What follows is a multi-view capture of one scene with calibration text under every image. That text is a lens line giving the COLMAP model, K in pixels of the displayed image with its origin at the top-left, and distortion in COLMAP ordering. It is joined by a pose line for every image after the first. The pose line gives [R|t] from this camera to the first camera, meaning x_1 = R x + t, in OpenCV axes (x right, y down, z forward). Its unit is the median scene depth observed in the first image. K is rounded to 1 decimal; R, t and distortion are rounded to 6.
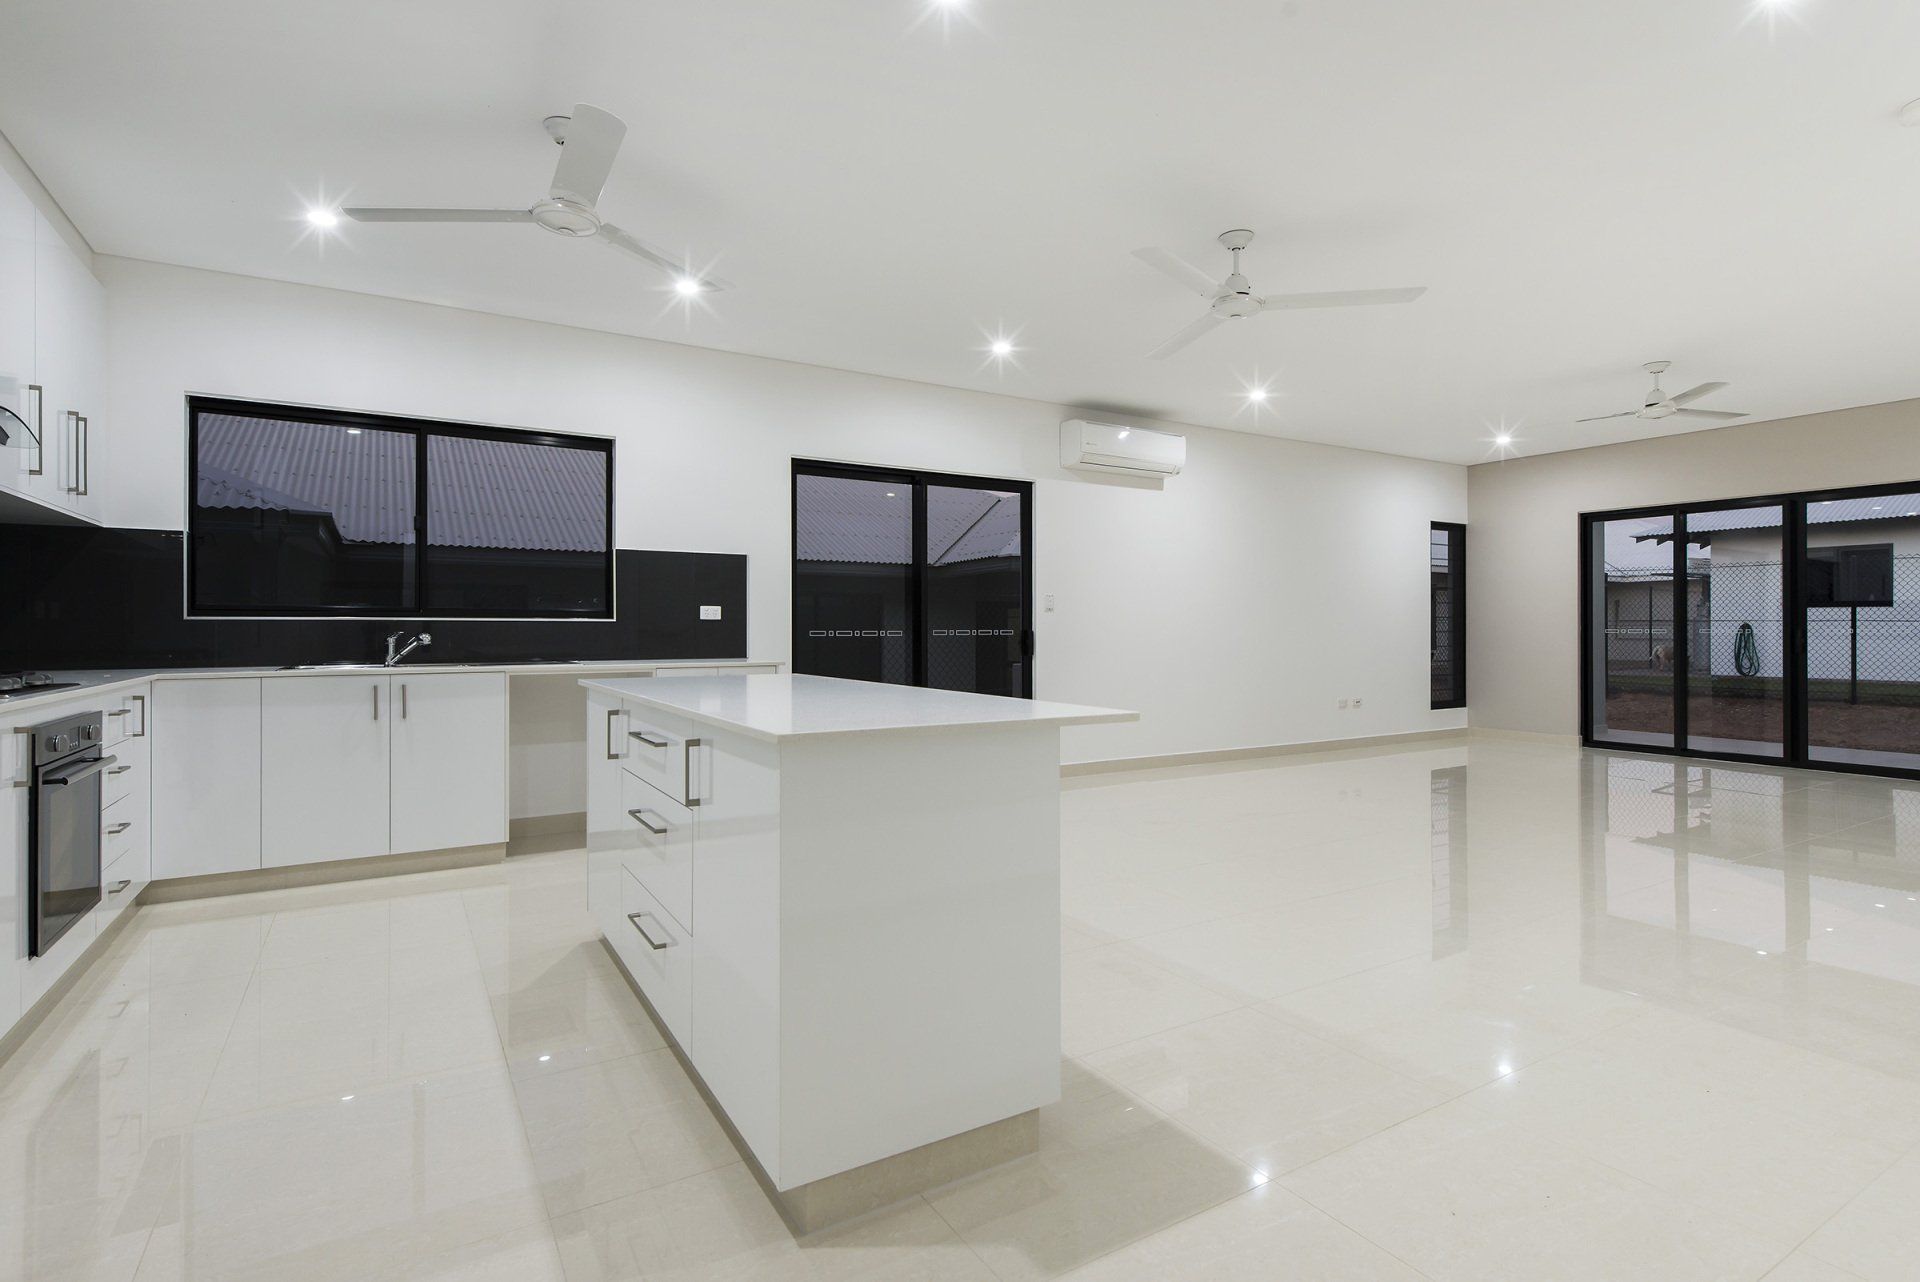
lens RADIAL K [[927.8, 0, 970.8], [0, 927.8, 632.1], [0, 0, 1]] dist [0.019164, -0.010880]
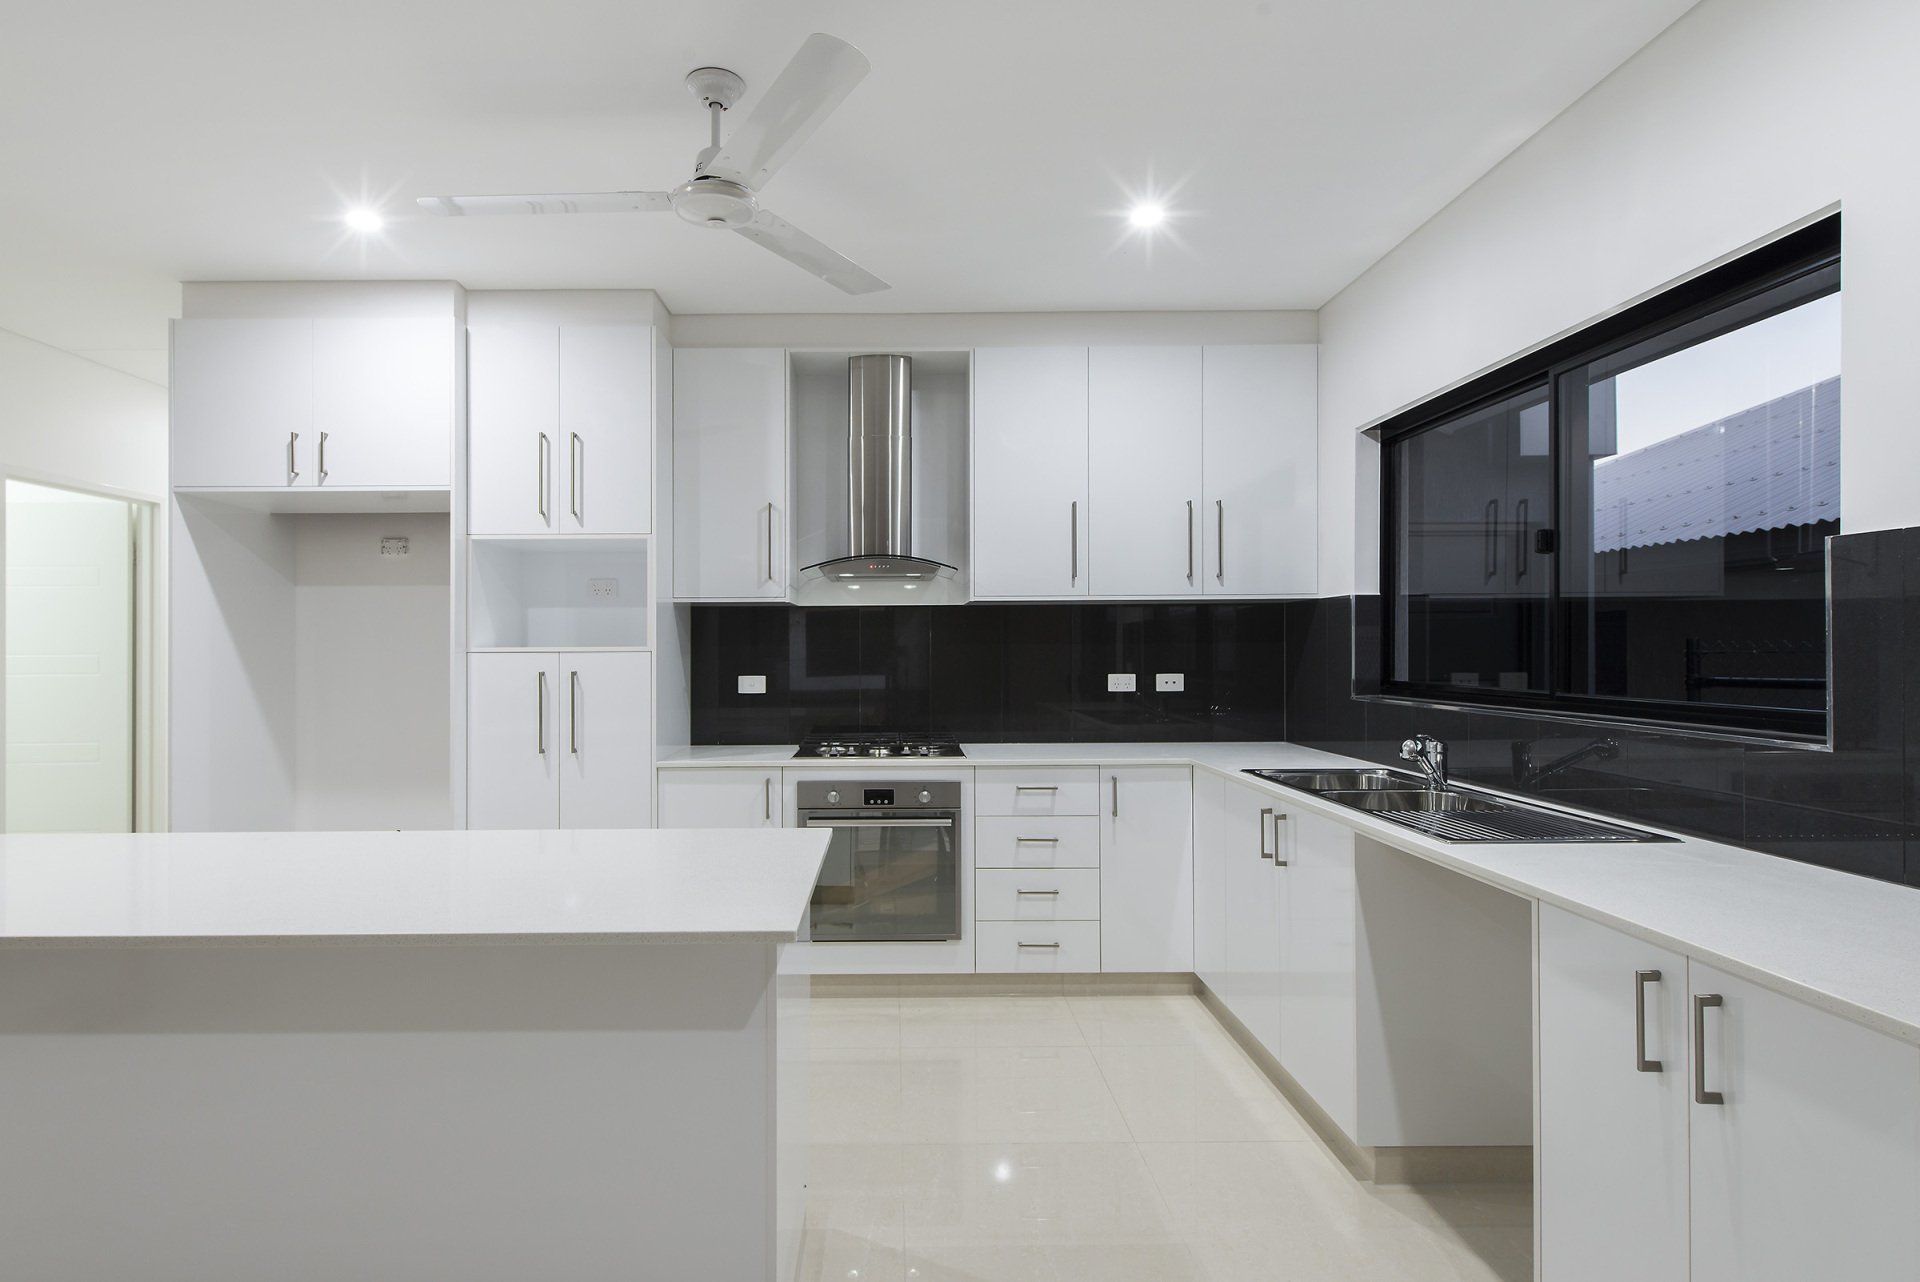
lens RADIAL K [[926.5, 0, 916.8], [0, 926.5, 649.4], [0, 0, 1]] dist [0.008392, -0.000914]
pose [[-0.512240, 0.002772, -0.858838, 0.084061], [0.003336, 0.999994, 0.001238, -0.059492], [0.858836, -0.002231, -0.512246, 1.061652]]
